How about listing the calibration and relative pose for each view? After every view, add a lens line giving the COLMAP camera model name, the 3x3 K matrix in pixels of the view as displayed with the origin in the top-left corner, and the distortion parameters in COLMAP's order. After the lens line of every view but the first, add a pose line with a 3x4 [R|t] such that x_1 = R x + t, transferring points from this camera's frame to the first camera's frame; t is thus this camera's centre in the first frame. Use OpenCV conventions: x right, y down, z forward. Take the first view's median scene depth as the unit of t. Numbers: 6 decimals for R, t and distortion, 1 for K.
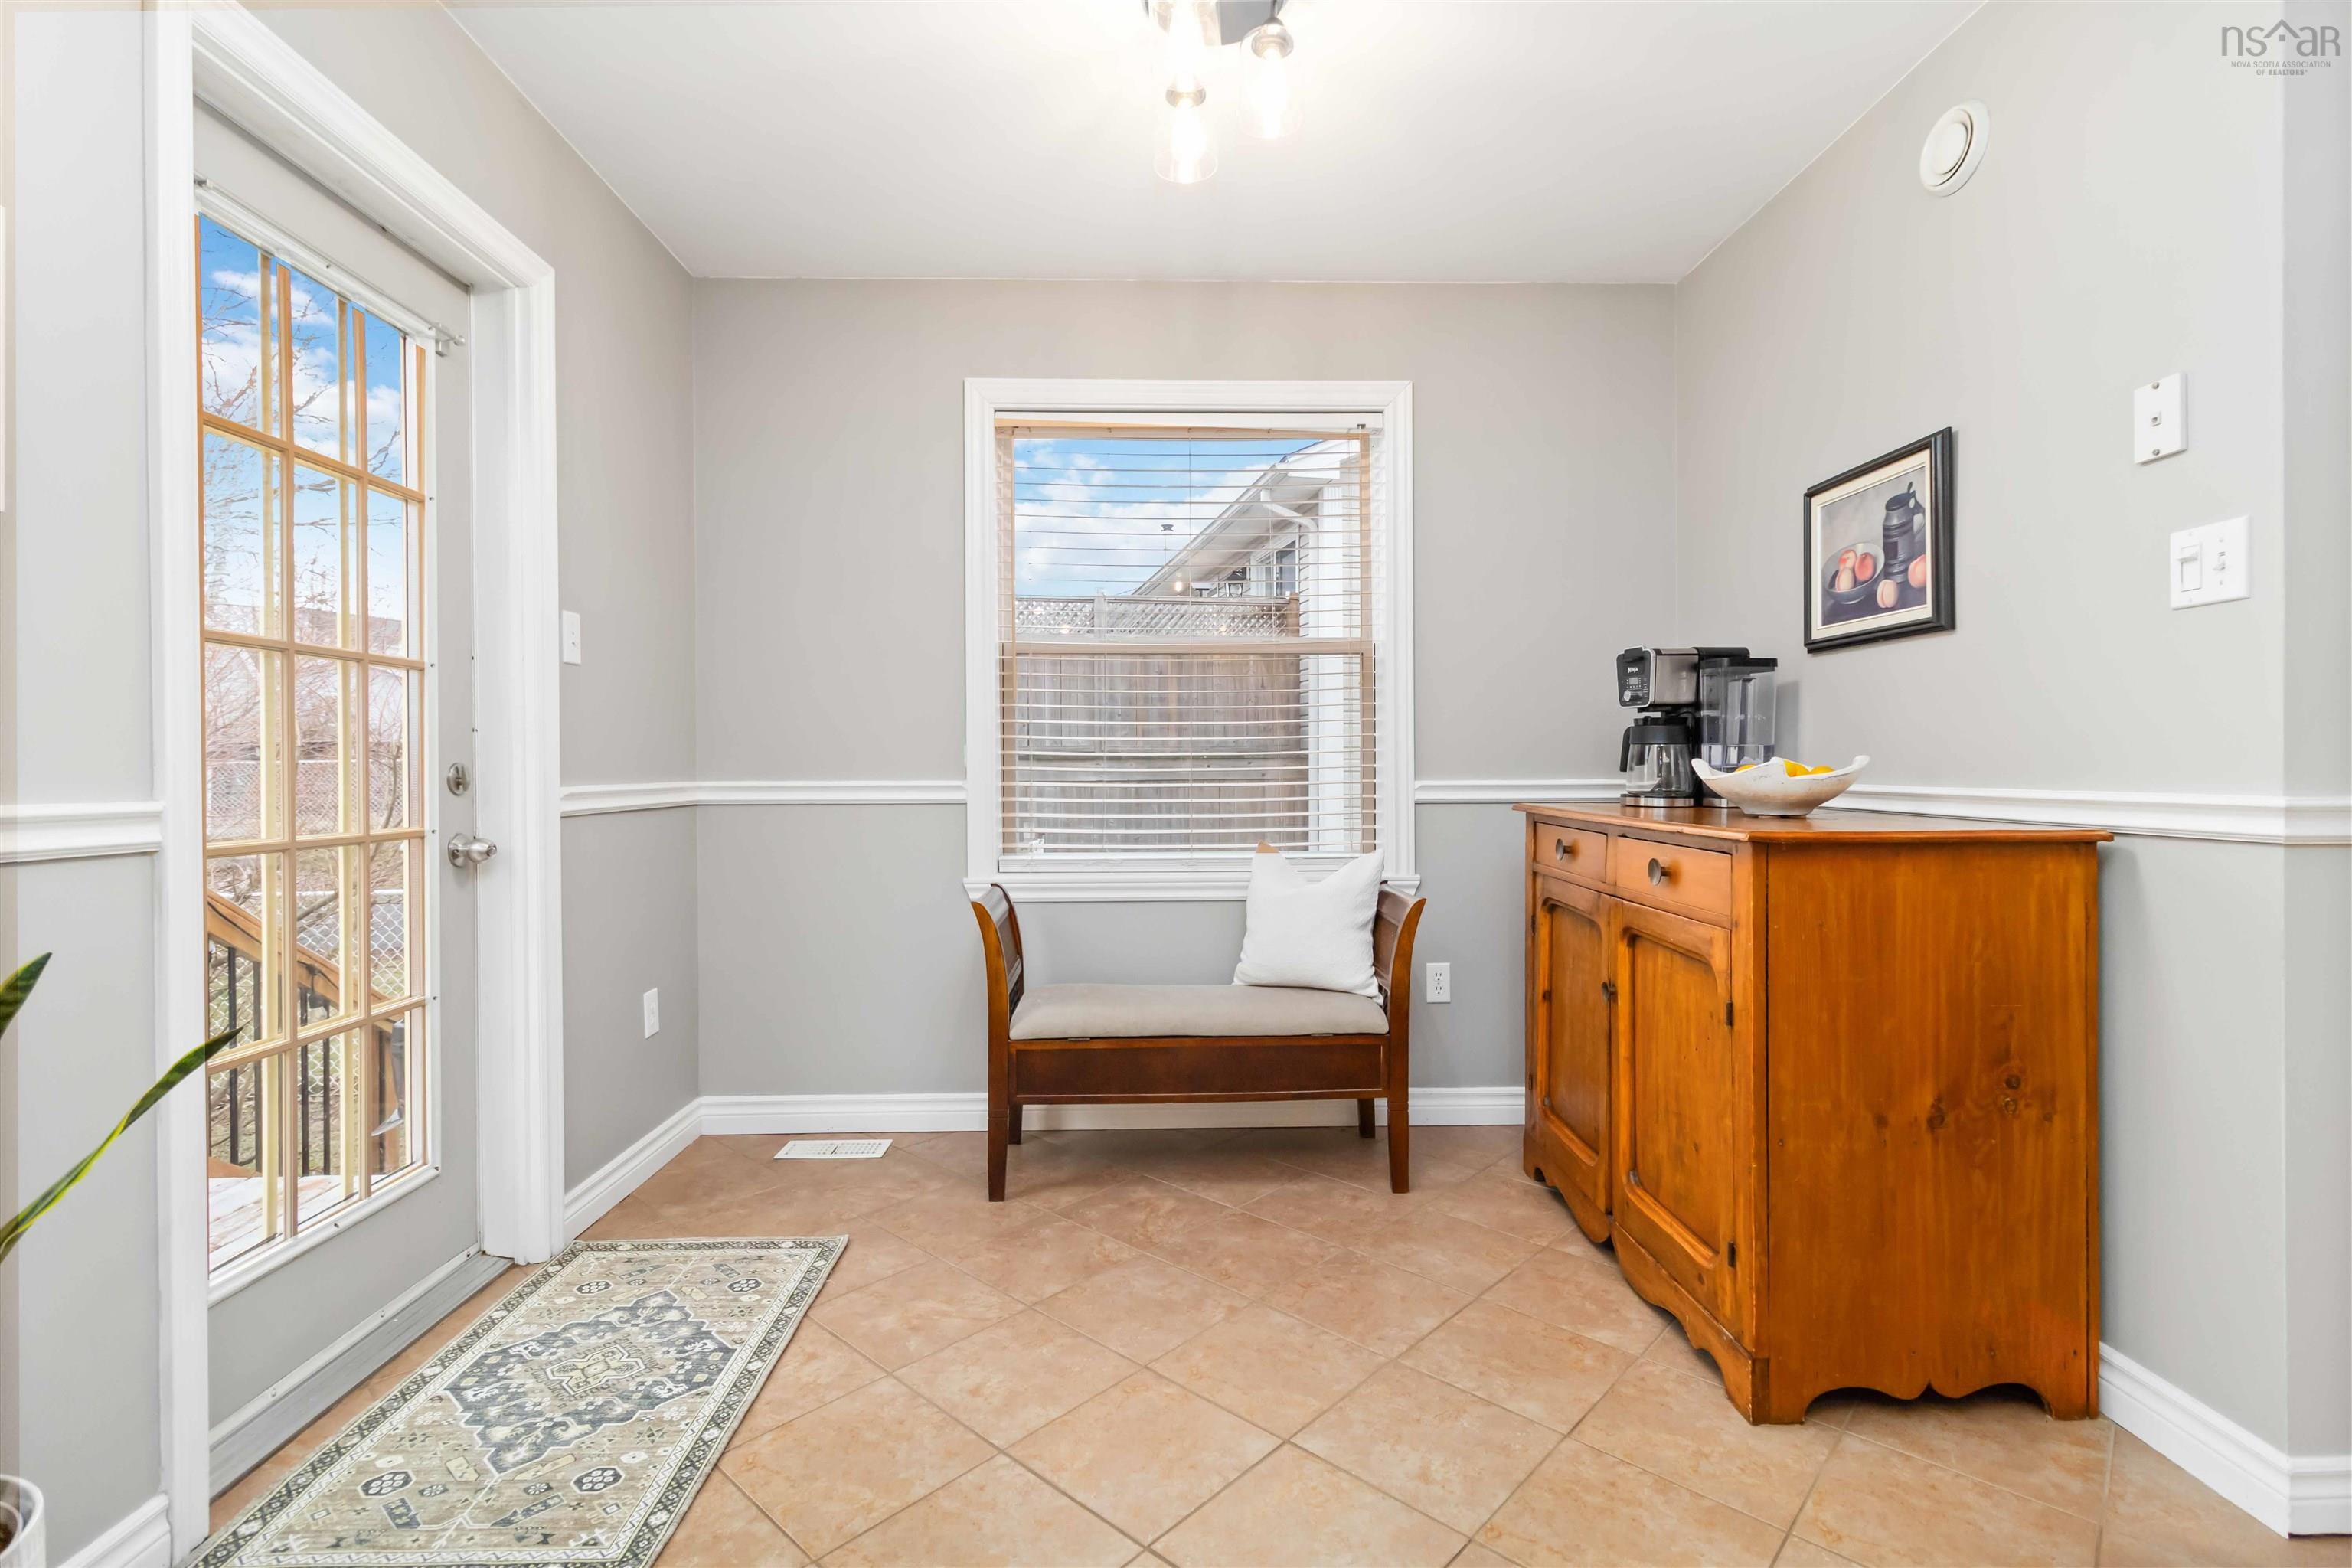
lens RADIAL K [[1096.3, 0, 1177.5], [0, 1096.3, 766.8], [0, 0, 1]] dist [0.002728, 0.000281]
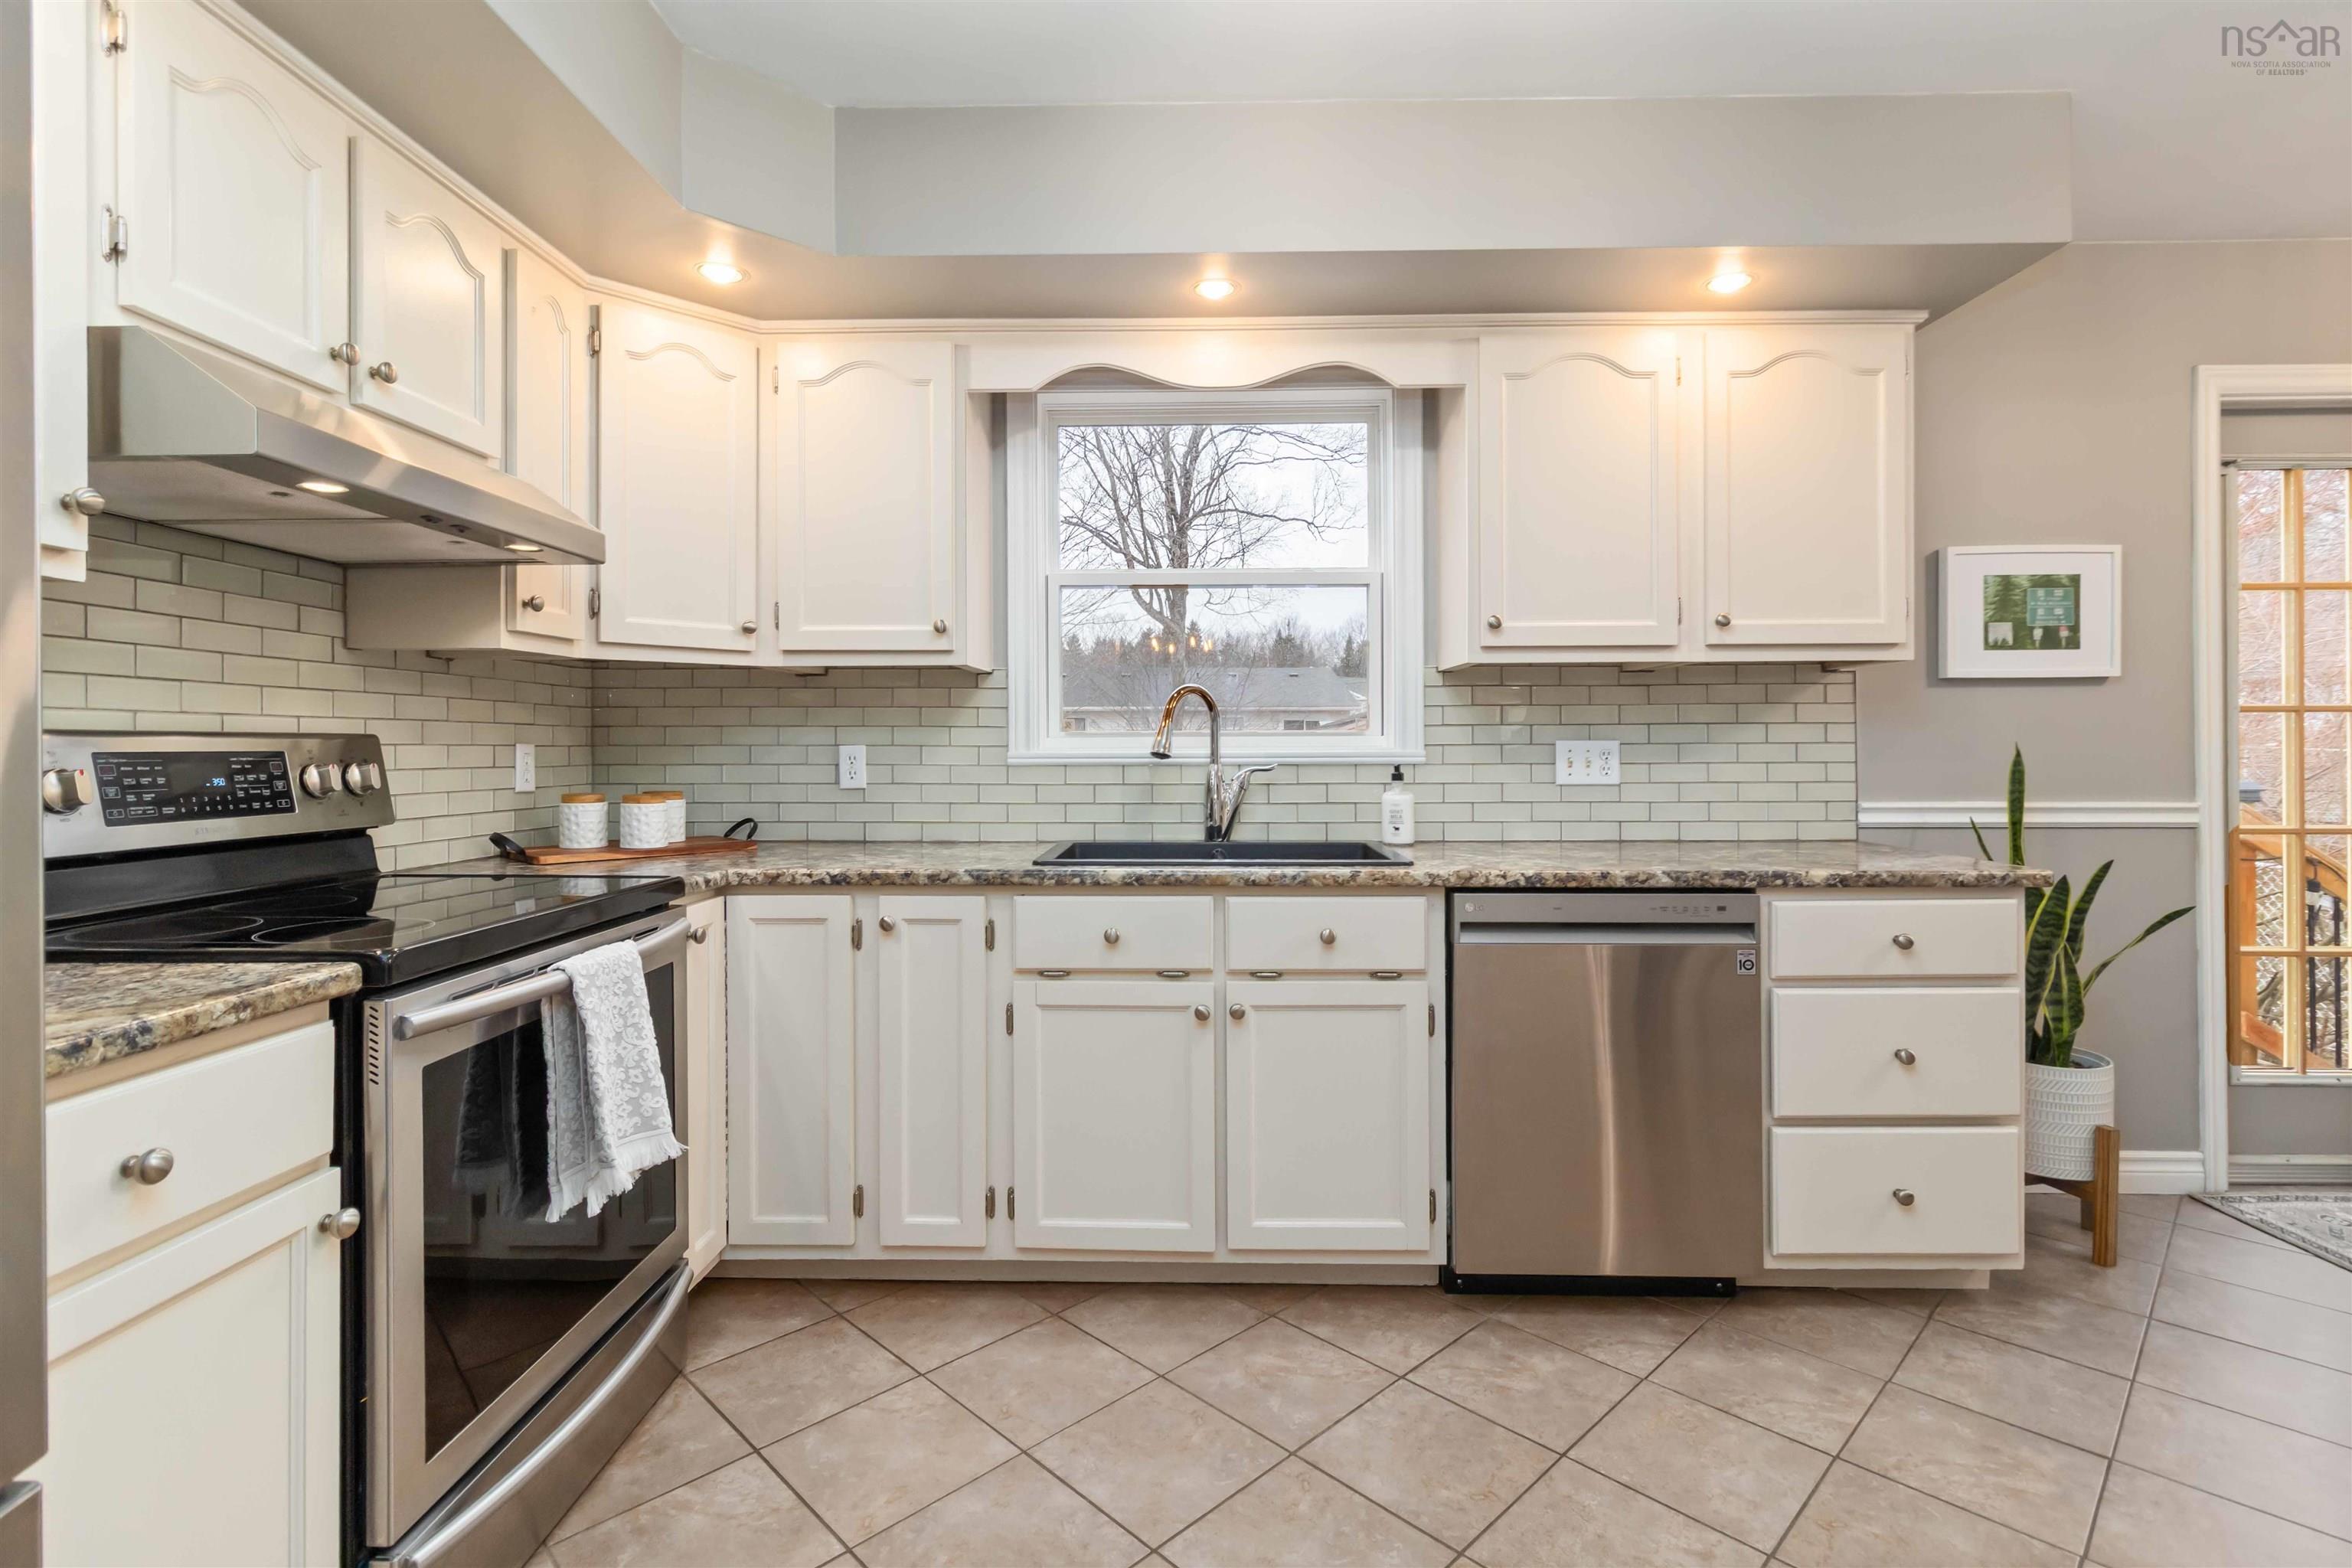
lens RADIAL K [[1096.3, 0, 1177.0], [0, 1096.3, 751.4], [0, 0, 1]] dist [0.002728, 0.000281]
pose [[-0.048668, 0.003671, -0.998808, 0.733625], [0.002124, 0.999991, 0.003572, -0.045819], [0.998813, -0.001948, -0.048676, -0.476282]]
